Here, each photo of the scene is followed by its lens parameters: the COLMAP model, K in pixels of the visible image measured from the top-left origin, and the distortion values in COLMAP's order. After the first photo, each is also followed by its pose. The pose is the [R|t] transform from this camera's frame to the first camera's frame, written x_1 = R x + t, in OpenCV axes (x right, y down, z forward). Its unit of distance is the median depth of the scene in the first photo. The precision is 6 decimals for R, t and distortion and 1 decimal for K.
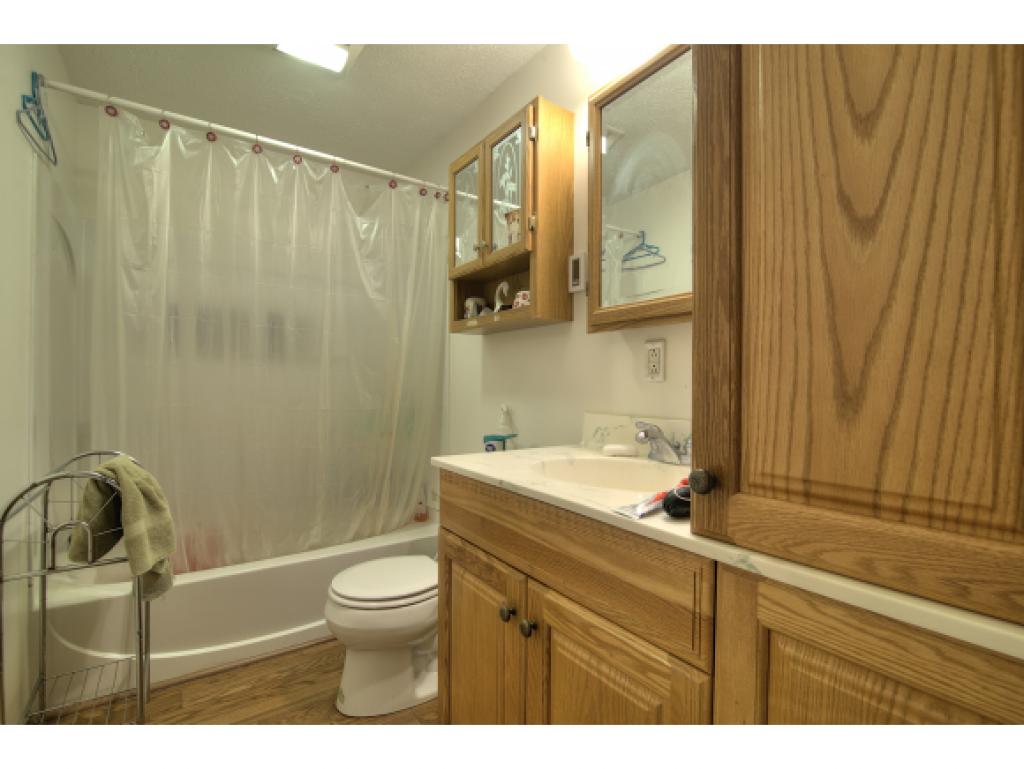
lens RADIAL K [[467.4, 0, 511.9], [0, 467.4, 384.4], [0, 0, 1]] dist [-0.021671, 0.000340]
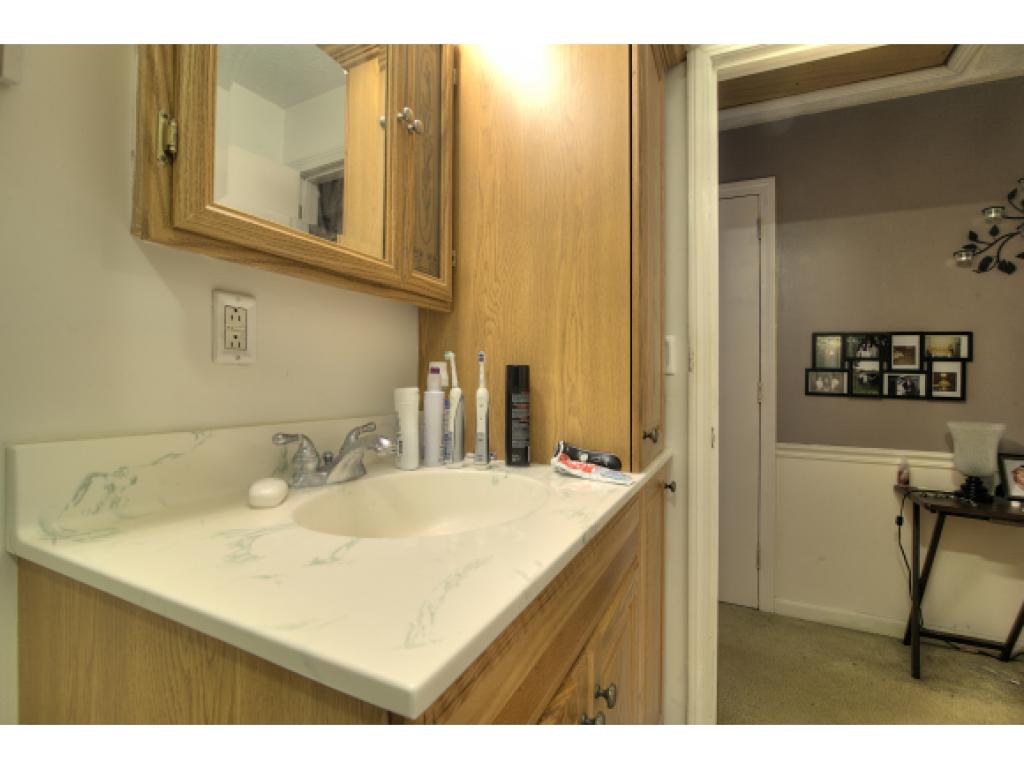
lens RADIAL K [[467.4, 0, 513.9], [0, 467.4, 377.0], [0, 0, 1]] dist [-0.021671, 0.000340]
pose [[-0.484918, -0.011492, 0.874484, -0.364257], [-0.008566, 0.999928, 0.008391, 0.002834], [-0.874518, -0.003422, -0.484981, 0.959897]]
